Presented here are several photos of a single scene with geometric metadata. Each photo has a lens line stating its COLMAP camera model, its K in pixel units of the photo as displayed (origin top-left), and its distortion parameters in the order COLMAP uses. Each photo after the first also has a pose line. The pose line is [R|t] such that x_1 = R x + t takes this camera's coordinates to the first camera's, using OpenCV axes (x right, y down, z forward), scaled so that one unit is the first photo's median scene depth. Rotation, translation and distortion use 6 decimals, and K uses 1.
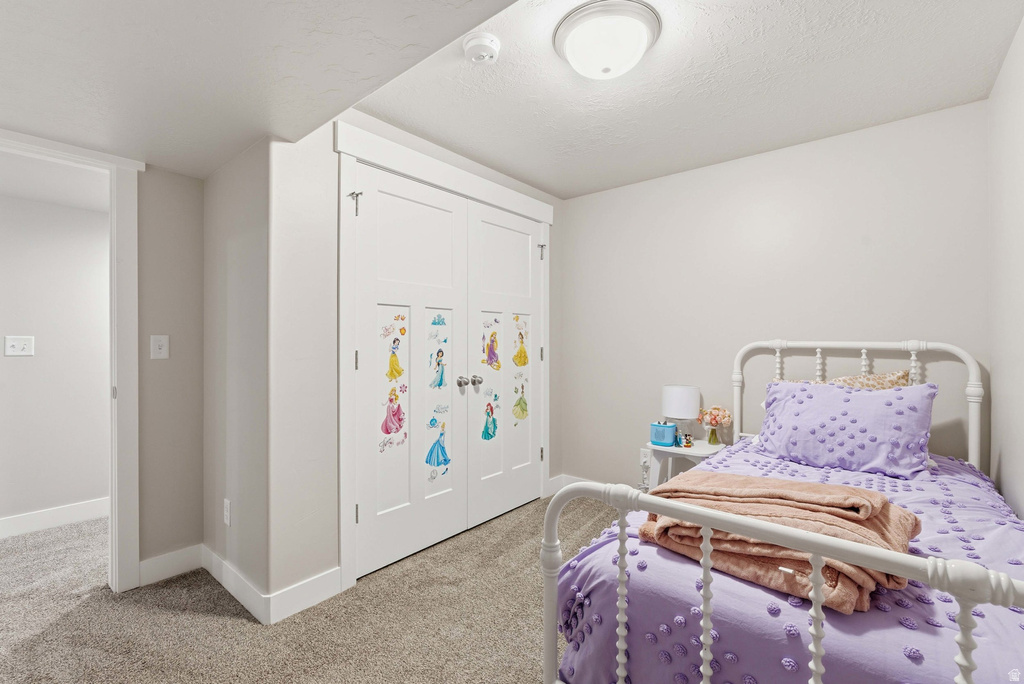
lens RADIAL K [[454.5, 0, 515.1], [0, 454.5, 340.7], [0, 0, 1]] dist [-0.009486, 0.002174]
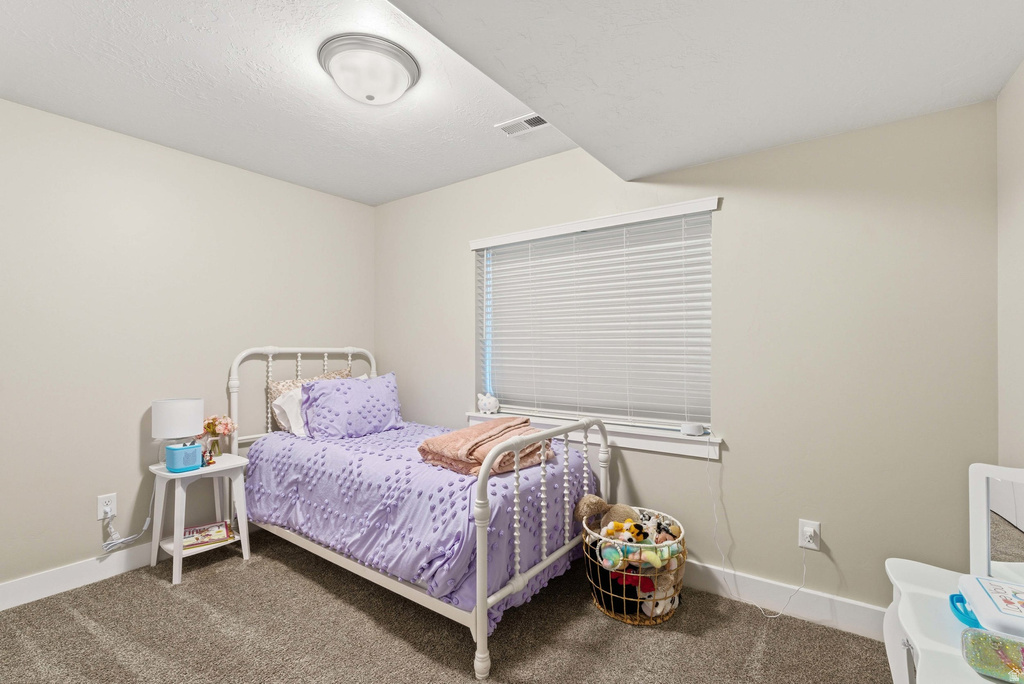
lens RADIAL K [[454.5, 0, 515.4], [0, 454.5, 343.6], [0, 0, 1]] dist [-0.009486, 0.002174]
pose [[-0.067287, 0.003565, 0.997727, -0.798140], [-0.001775, 0.999992, -0.003693, -0.007950], [-0.997732, -0.002019, -0.067280, 0.628516]]
